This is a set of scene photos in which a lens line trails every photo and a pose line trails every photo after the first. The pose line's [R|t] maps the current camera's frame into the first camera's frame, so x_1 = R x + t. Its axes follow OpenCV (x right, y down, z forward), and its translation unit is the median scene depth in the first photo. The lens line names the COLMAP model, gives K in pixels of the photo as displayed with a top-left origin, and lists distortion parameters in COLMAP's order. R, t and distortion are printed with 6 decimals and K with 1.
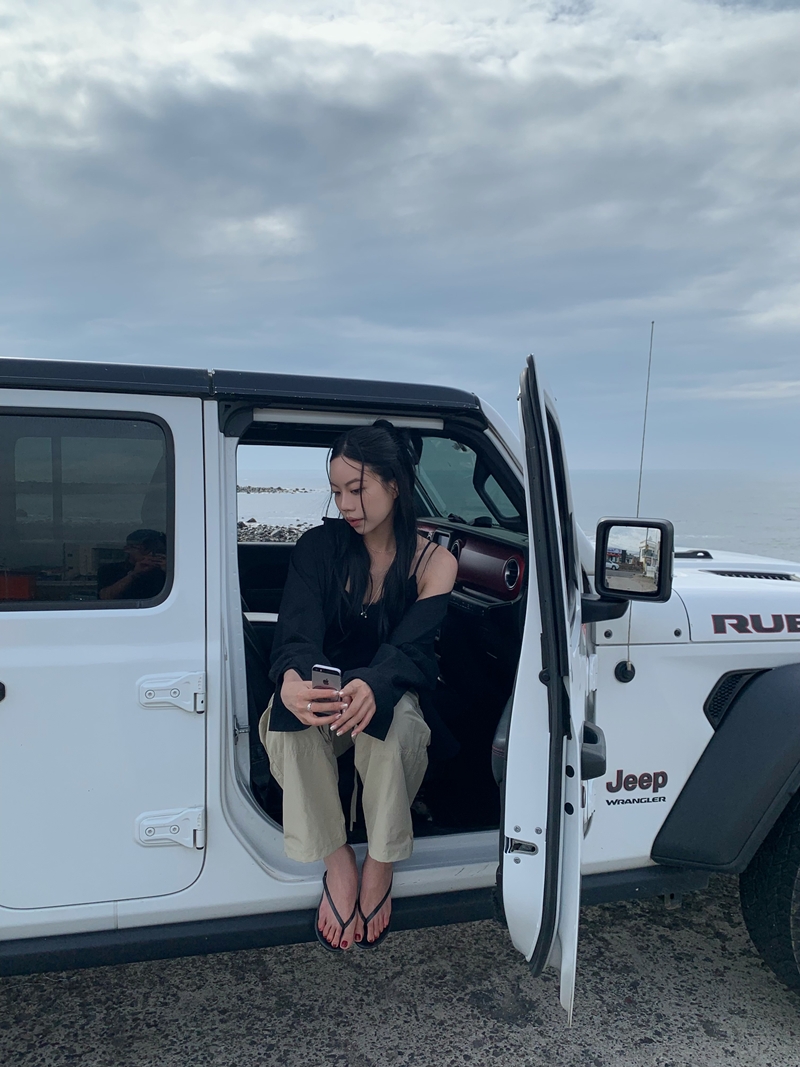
lens RADIAL K [[867.6, 0, 408.5], [0, 867.6, 523.3], [0, 0, 1]] dist [0.002444, -0.008889]
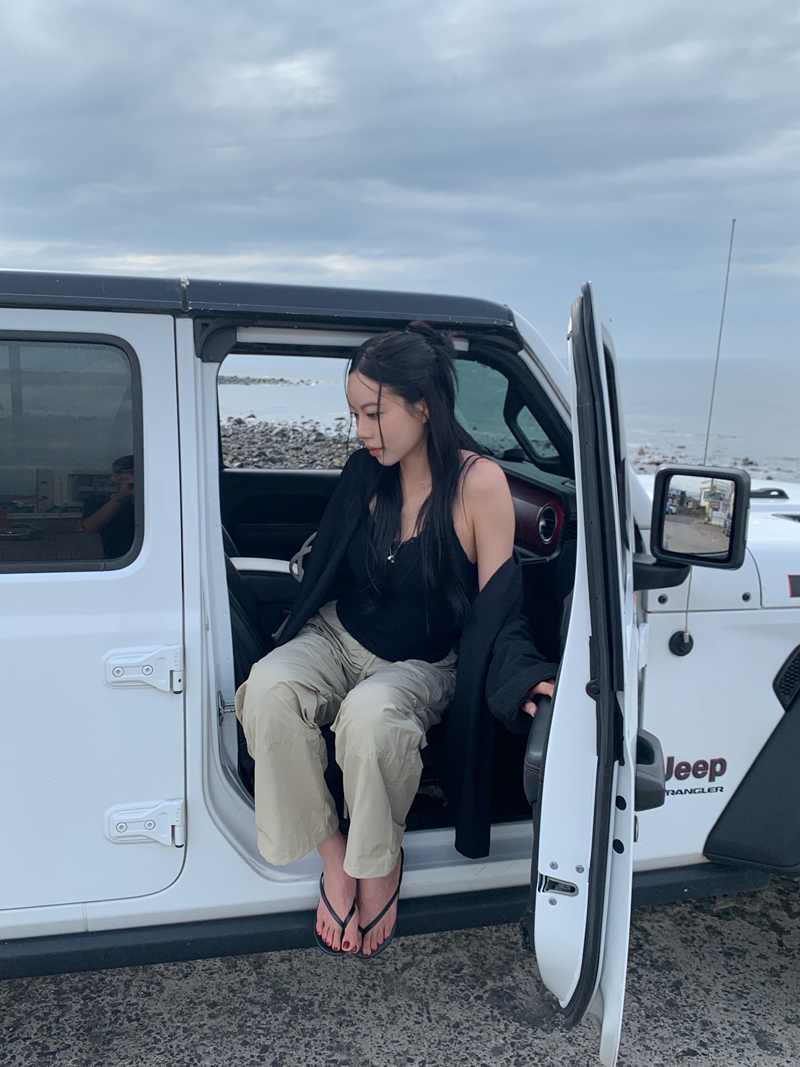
lens RADIAL K [[960.2, 0, 391.0], [0, 960.2, 516.0], [0, 0, 1]] dist [0.015423, -0.029247]
pose [[0.999353, 0.009414, -0.034705, -0.000066], [-0.005874, 0.994896, 0.100733, -0.043337], [0.035476, -0.100464, 0.994308, 0.076953]]
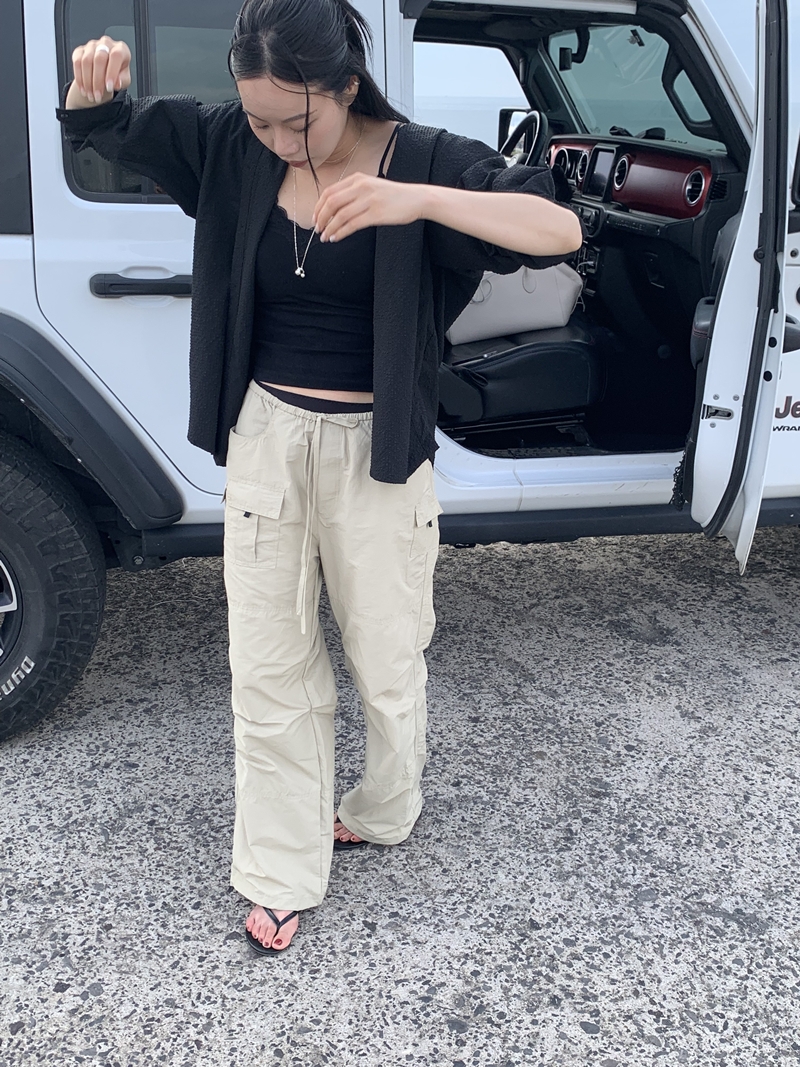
lens RADIAL K [[1147.4, 0, 404.2], [0, 1147.4, 537.4], [0, 0, 1]] dist [0.093397, 0.000000]
pose [[0.998990, 0.027698, -0.035394, -0.140199], [-0.016218, 0.956628, 0.290860, 0.060921], [0.041915, -0.289992, 0.956111, -0.320891]]
